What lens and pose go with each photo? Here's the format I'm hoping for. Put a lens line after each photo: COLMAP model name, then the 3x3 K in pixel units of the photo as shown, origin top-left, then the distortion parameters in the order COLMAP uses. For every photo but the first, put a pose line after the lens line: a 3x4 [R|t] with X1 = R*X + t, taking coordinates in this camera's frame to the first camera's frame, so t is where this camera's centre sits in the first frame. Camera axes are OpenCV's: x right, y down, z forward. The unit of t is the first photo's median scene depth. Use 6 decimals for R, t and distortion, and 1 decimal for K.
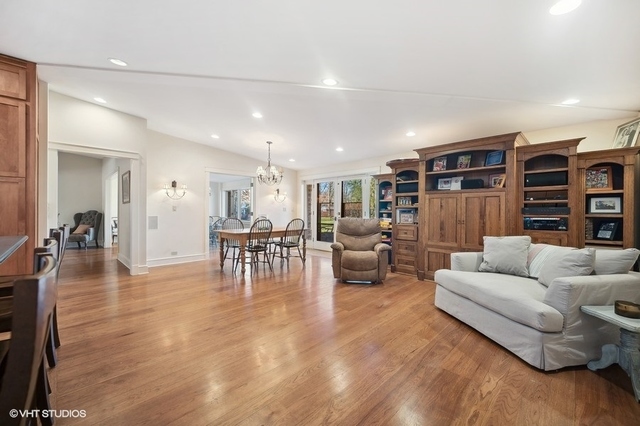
lens RADIAL K [[257.1, 0, 319.1], [0, 257.1, 212.4], [0, 0, 1]] dist [-0.000542, -0.000490]
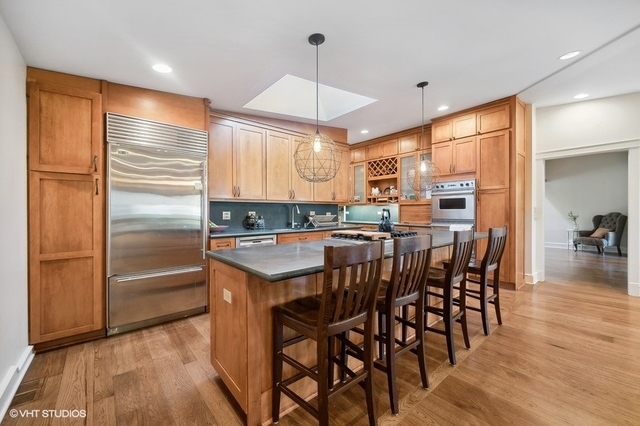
lens RADIAL K [[257.1, 0, 321.4], [0, 257.1, 212.6], [0, 0, 1]] dist [-0.000542, -0.000490]
pose [[-0.077743, -0.000569, -0.996973, 0.149655], [-0.003137, 0.999995, -0.000327, -0.007427], [0.996968, 0.003102, -0.077745, 0.120001]]
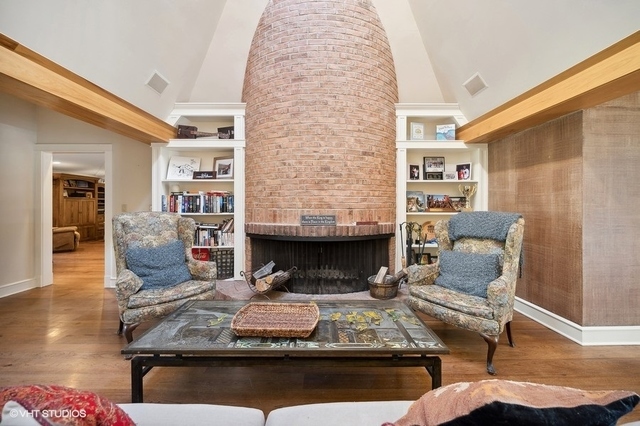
lens RADIAL K [[257.1, 0, 317.0], [0, 257.1, 209.4], [0, 0, 1]] dist [-0.000542, -0.000490]
pose [[-0.720347, -0.019193, 0.693348, -2.136145], [-0.008183, 0.999783, 0.019174, -0.044665], [-0.693565, 0.008138, -0.720348, 1.083282]]
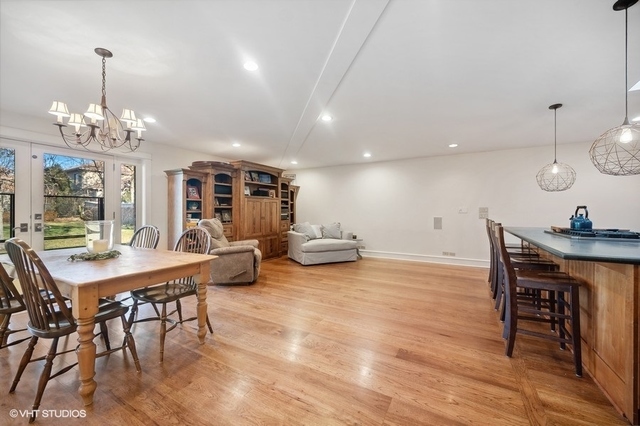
lens RADIAL K [[257.1, 0, 315.8], [0, 257.1, 210.9], [0, 0, 1]] dist [-0.000542, -0.000490]
pose [[-0.252412, -0.004600, 0.967609, -0.911574], [0.003055, 0.999980, 0.005551, -0.011059], [-0.967615, 0.004357, -0.252393, 0.999682]]
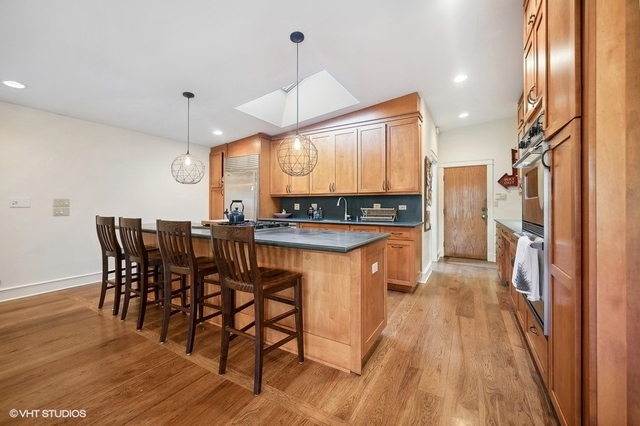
lens RADIAL K [[257.1, 0, 323.4], [0, 257.1, 201.7], [0, 0, 1]] dist [-0.000542, -0.000490]
pose [[-0.968772, -0.011149, -0.247701, -0.527279], [-0.008927, 0.999909, -0.010089, -0.008904], [0.247791, -0.007563, -0.968784, 0.912239]]
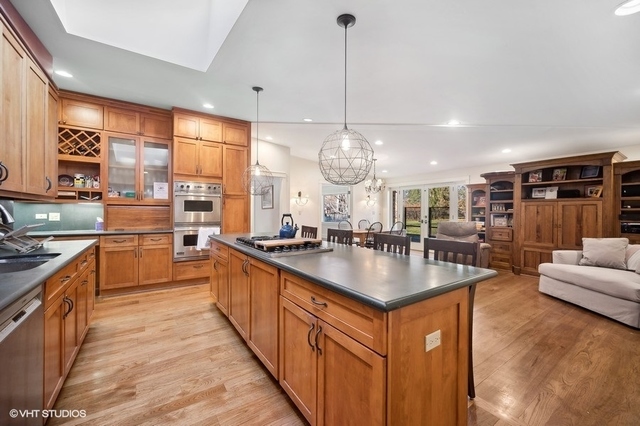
lens RADIAL K [[257.1, 0, 320.9], [0, 257.1, 212.7], [0, 0, 1]] dist [-0.000542, -0.000490]
pose [[0.983885, 0.001324, -0.178799, -0.296662], [-0.001522, 0.999998, -0.000970, -0.019699], [0.178797, 0.001227, 0.983885, -0.345544]]
